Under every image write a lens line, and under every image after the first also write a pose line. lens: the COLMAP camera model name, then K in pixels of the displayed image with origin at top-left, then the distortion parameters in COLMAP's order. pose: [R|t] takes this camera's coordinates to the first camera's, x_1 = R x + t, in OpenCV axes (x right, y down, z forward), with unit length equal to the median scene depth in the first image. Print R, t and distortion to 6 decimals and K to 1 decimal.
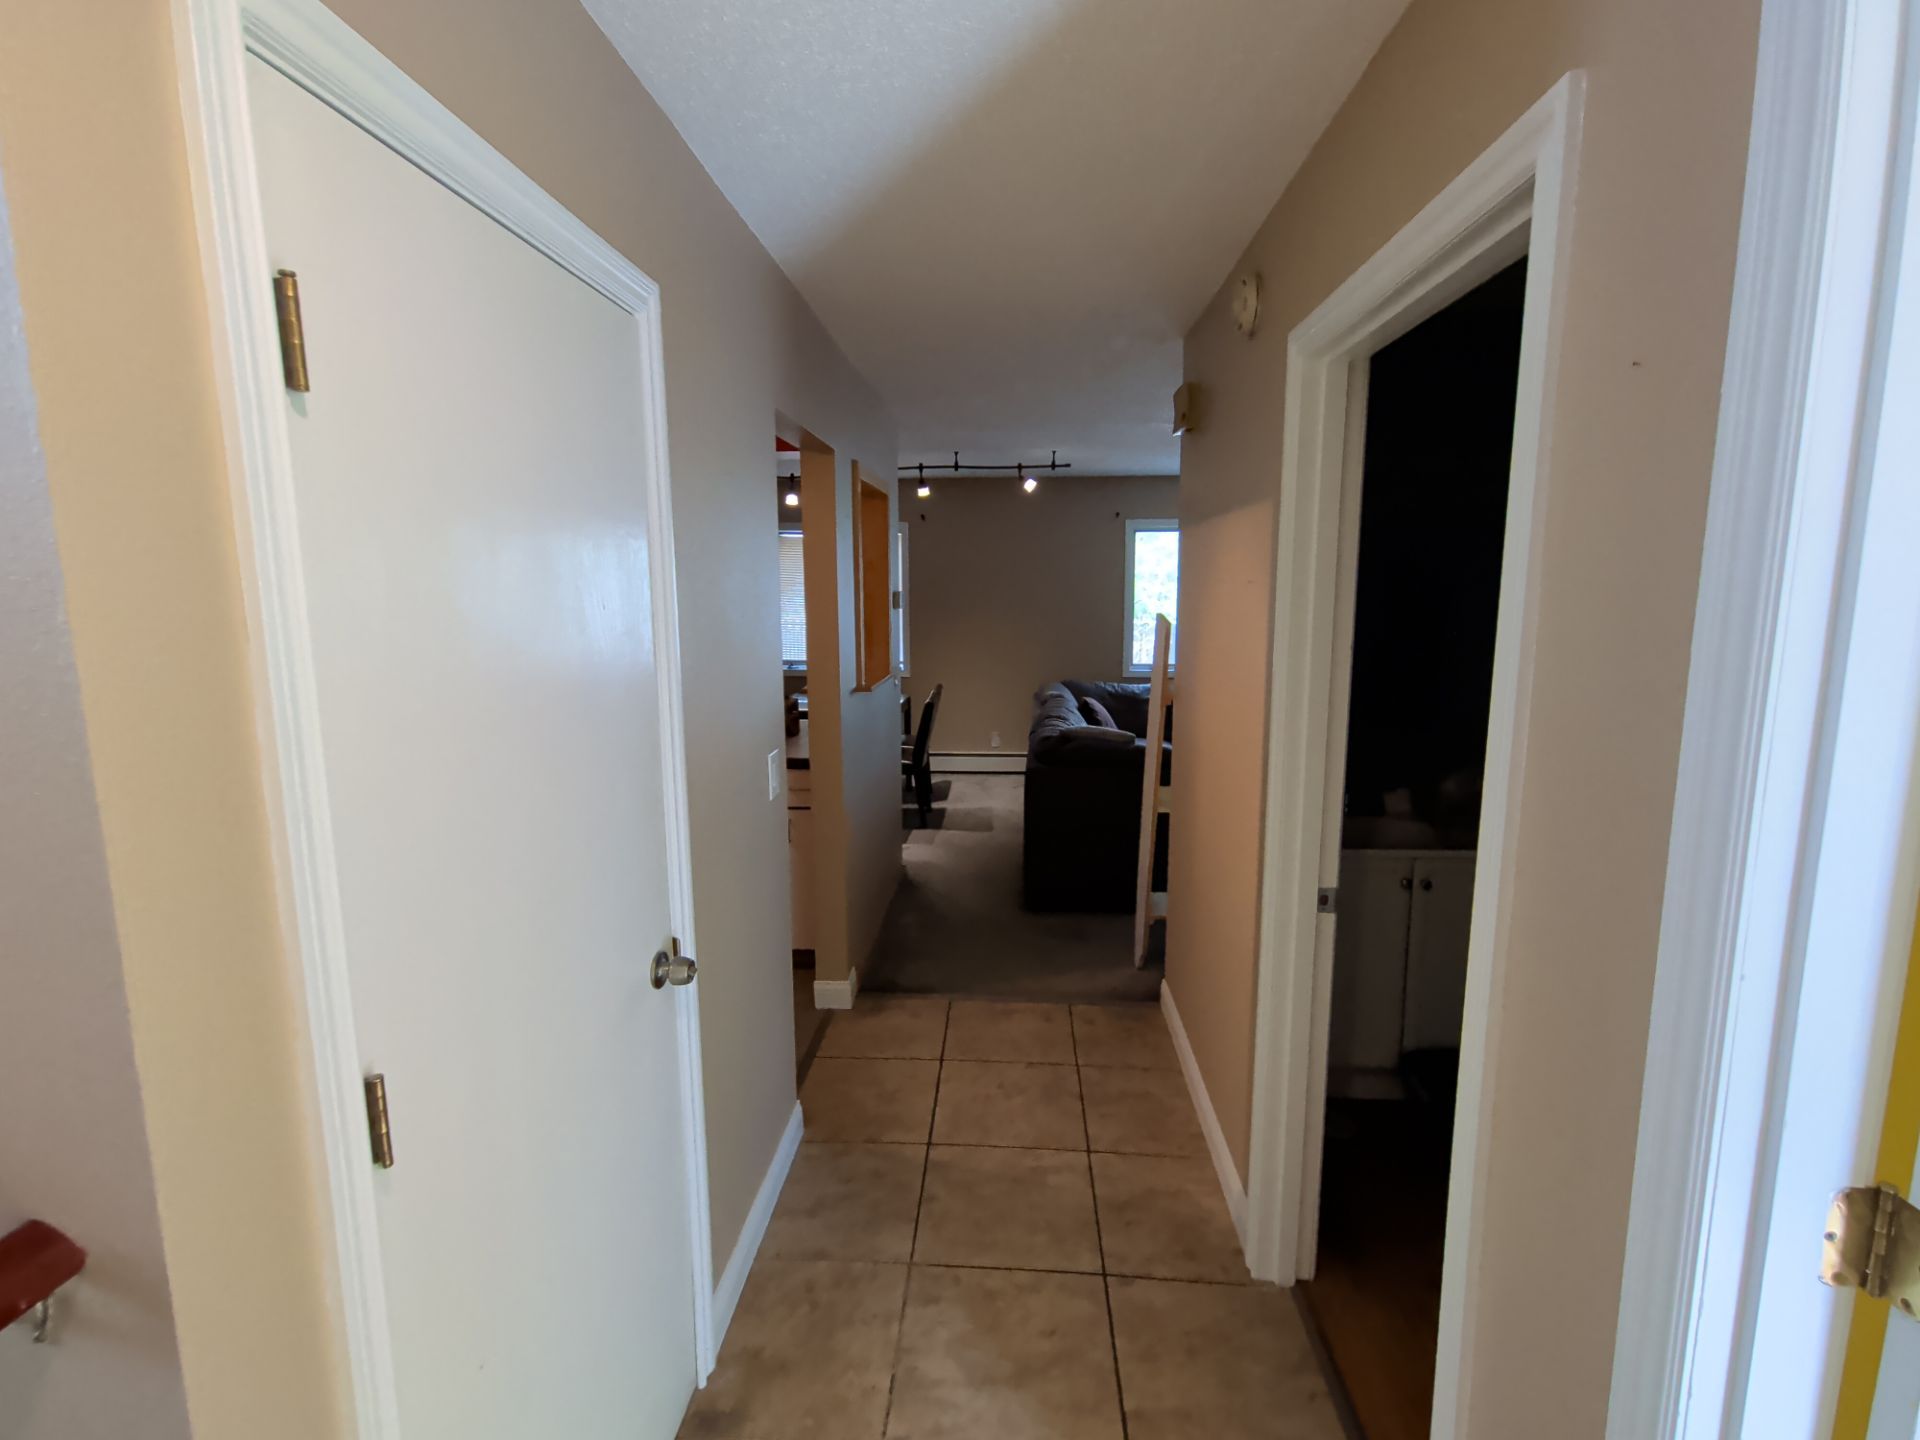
lens RADIAL K [[888.7, 0, 960.0], [0, 888.7, 720.0], [0, 0, 1]] dist [0.000133, 0.000144]
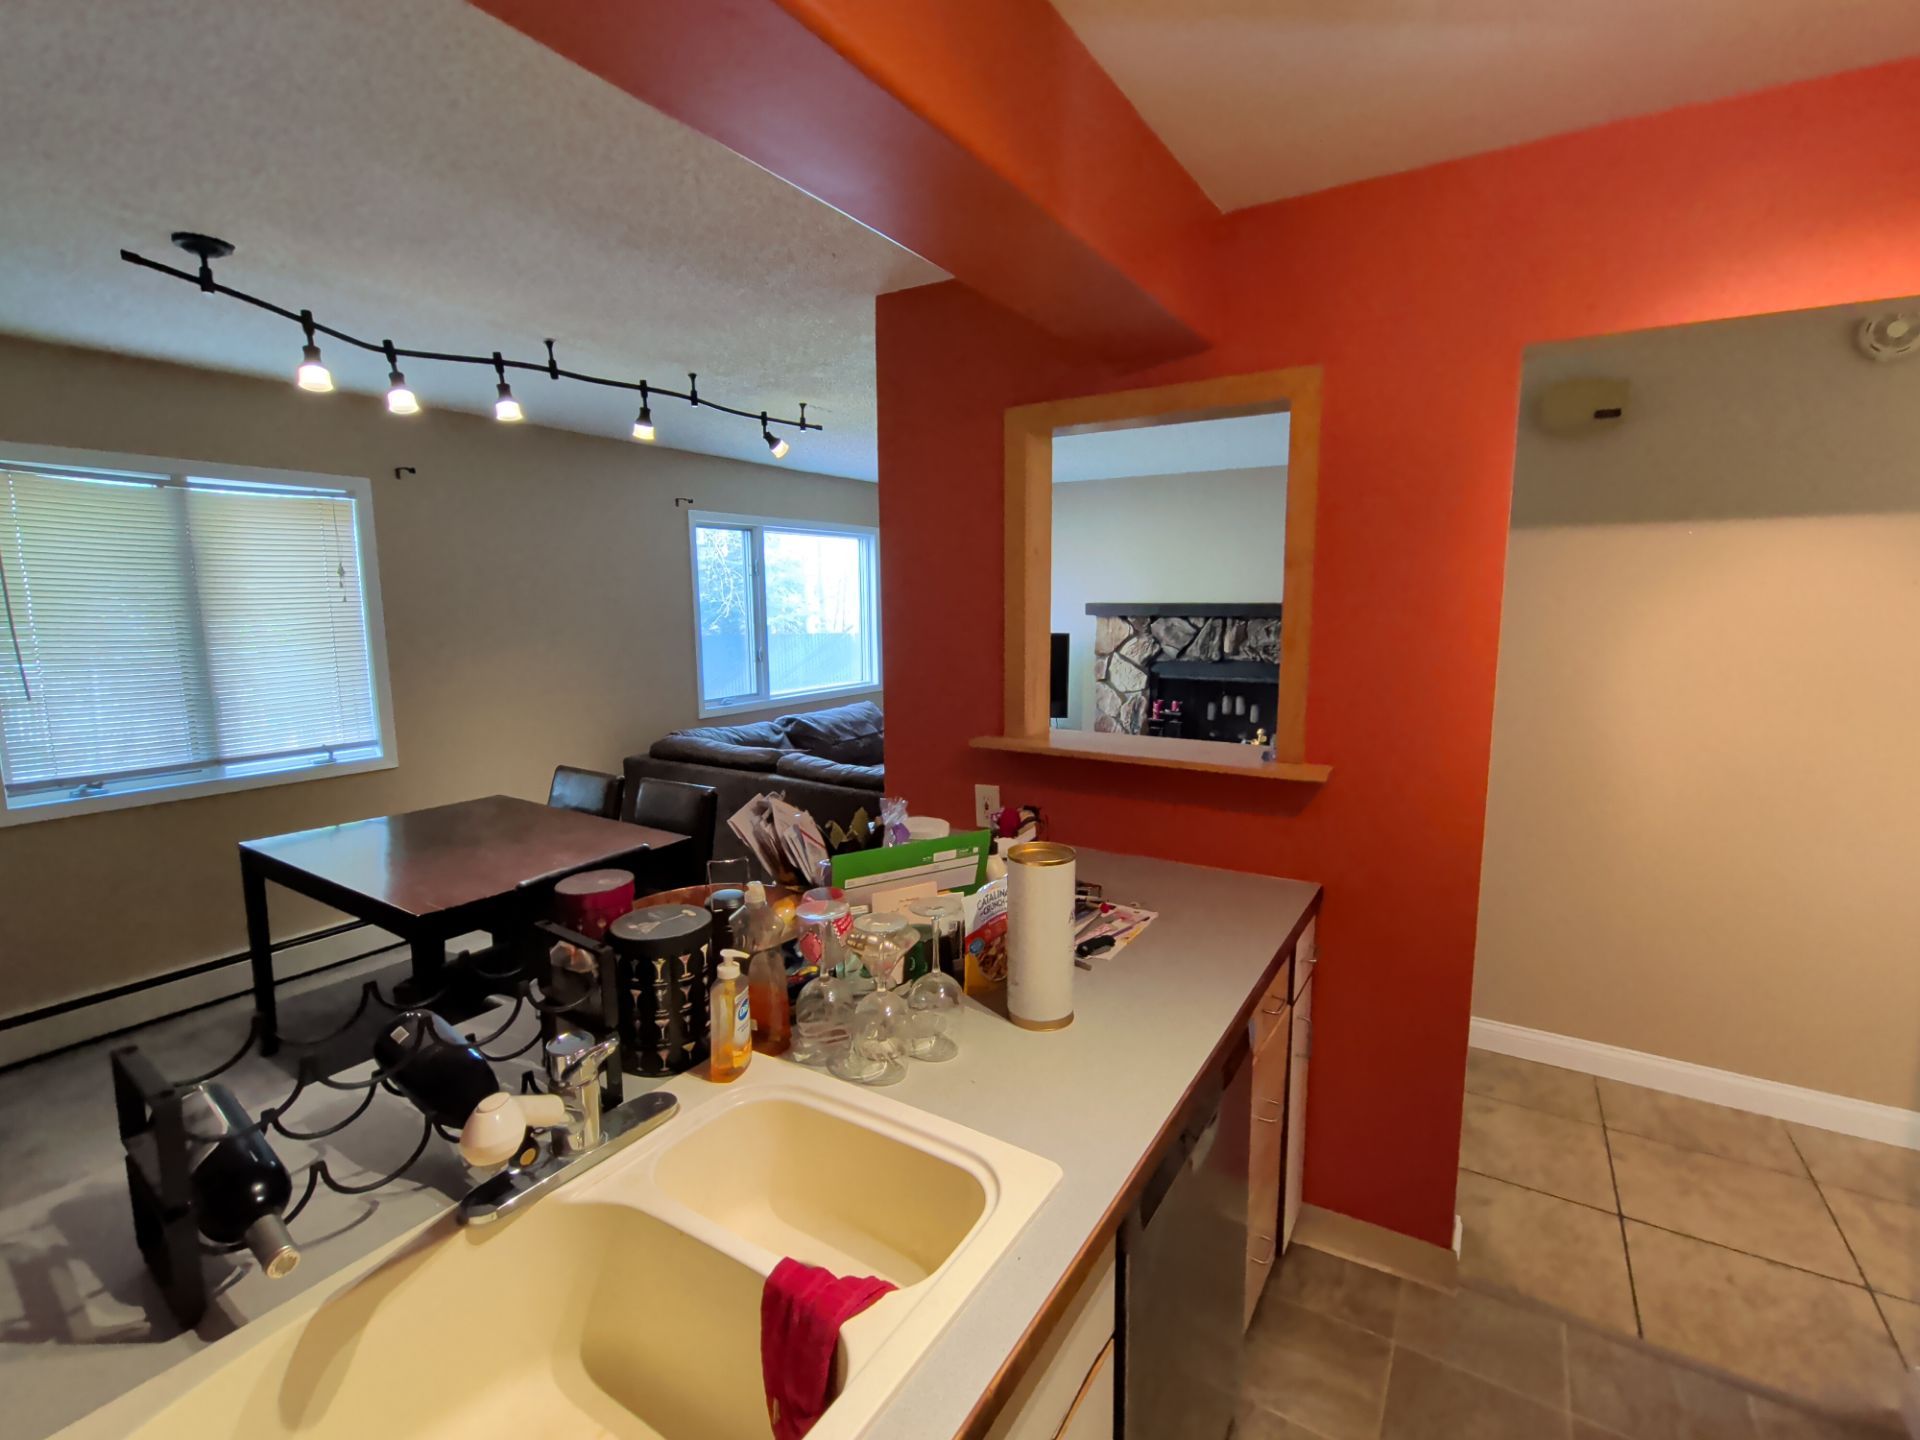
lens RADIAL K [[888.7, 0, 960.0], [0, 888.7, 720.0], [0, 0, 1]] dist [0.000133, 0.000144]
pose [[0.476888, -0.120034, 0.870729, -0.469830], [0.134439, 0.988936, 0.062699, -0.083022], [-0.868622, 0.087159, 0.487749, 0.567439]]
